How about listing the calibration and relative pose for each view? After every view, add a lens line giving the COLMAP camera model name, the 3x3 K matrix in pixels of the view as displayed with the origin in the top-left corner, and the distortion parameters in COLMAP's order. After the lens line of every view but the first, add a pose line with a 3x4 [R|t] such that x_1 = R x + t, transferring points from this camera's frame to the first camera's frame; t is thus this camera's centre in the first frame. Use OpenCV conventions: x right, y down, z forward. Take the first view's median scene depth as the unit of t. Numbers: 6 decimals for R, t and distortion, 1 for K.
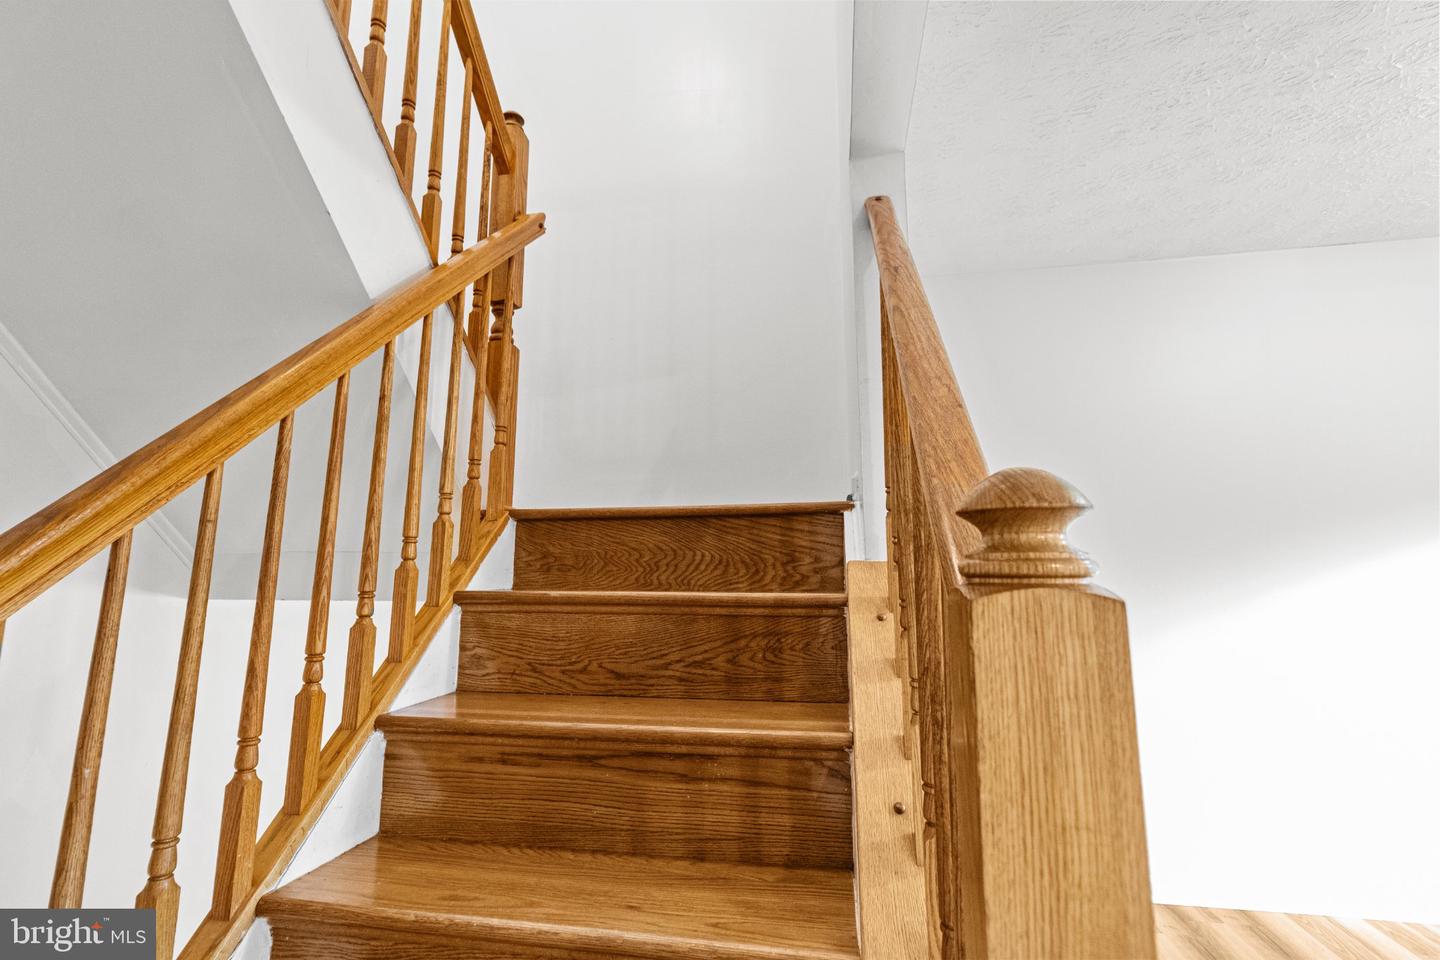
lens RADIAL K [[671.9, 0, 720.0], [0, 671.9, 480.0], [0, 0, 1]] dist [0.002362, -0.000262]
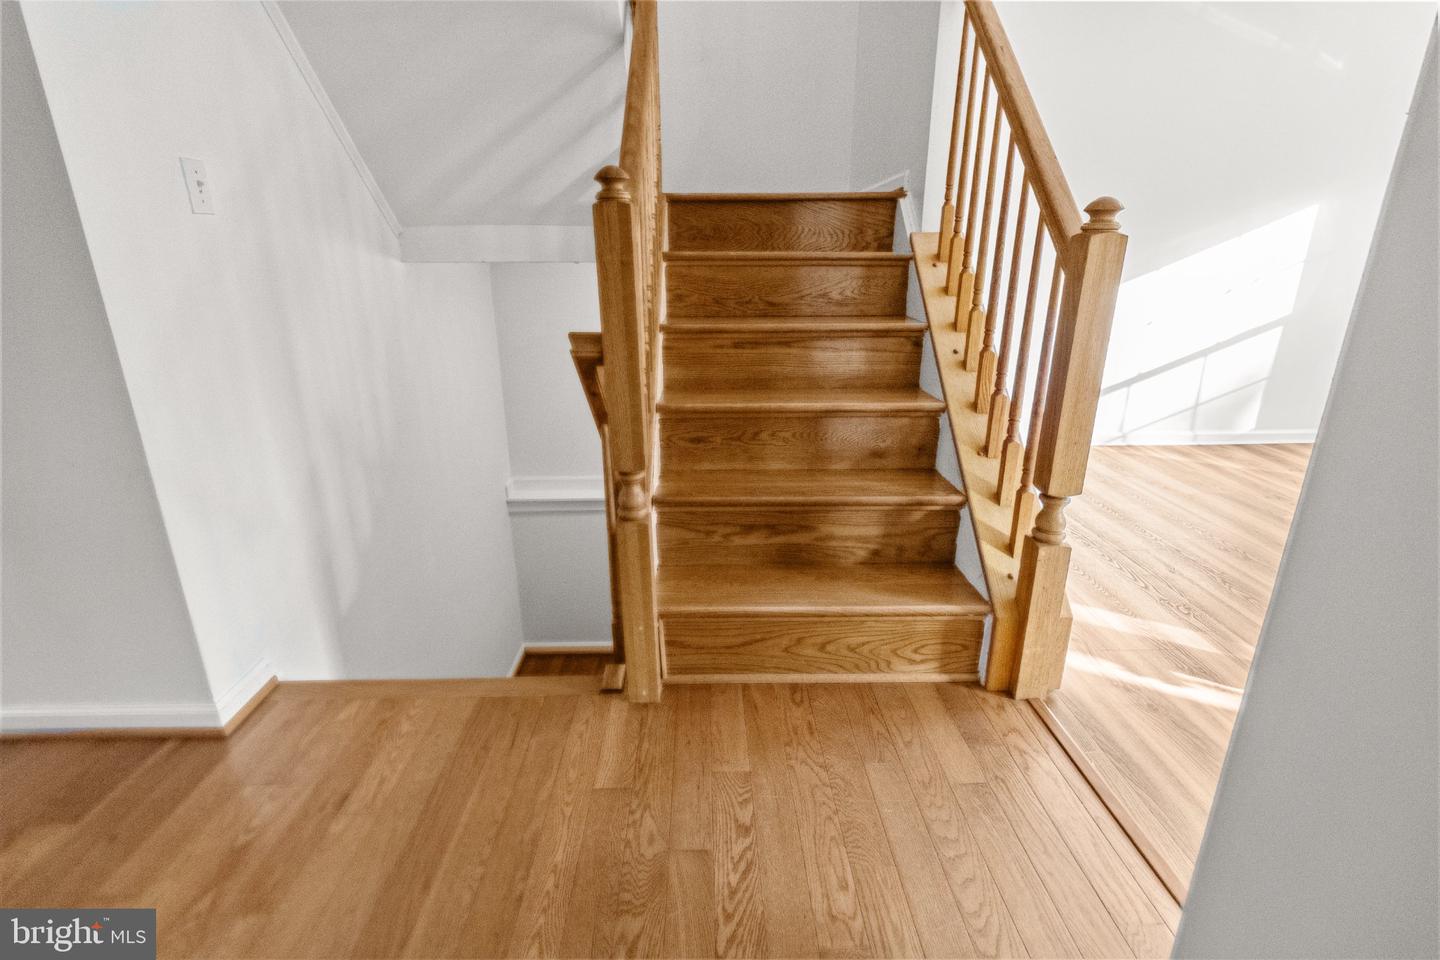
lens RADIAL K [[671.9, 0, 720.0], [0, 671.9, 480.0], [0, 0, 1]] dist [0.002362, -0.000262]
pose [[0.980096, -0.063649, 0.188043, -0.623139], [-0.026616, 0.896528, 0.442186, -0.052530], [-0.196730, -0.438390, 0.876990, -0.635712]]
